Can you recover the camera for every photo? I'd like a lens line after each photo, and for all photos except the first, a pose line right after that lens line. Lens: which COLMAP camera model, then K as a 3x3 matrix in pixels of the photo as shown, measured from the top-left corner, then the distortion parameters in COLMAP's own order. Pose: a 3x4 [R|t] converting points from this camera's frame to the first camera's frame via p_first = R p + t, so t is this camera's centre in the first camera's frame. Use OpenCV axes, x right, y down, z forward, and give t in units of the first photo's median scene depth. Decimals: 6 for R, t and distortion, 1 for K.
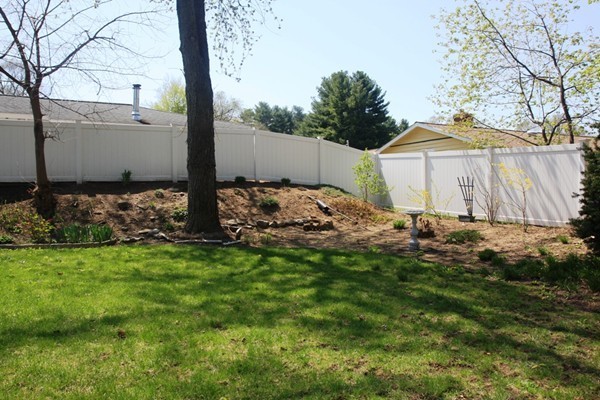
lens RADIAL K [[502.7, 0, 300.0], [0, 502.7, 200.0], [0, 0, 1]] dist [-0.111070, 0.151006]
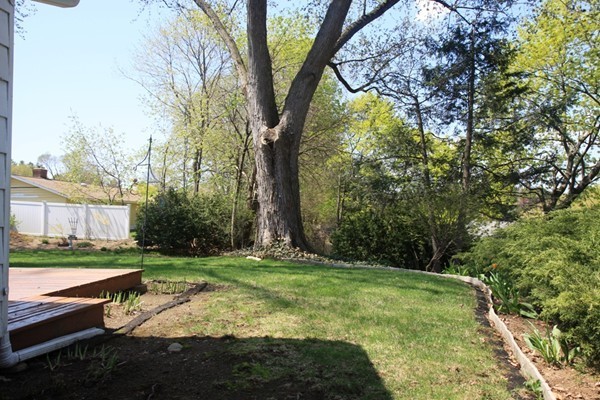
lens RADIAL K [[502.7, 0, 300.0], [0, 502.7, 200.0], [0, 0, 1]] dist [-0.111070, 0.151006]
pose [[0.618273, 0.019163, 0.785730, -0.684940], [0.011004, 0.999394, -0.033033, -0.041362], [-0.785886, 0.029069, 0.617687, -0.986383]]
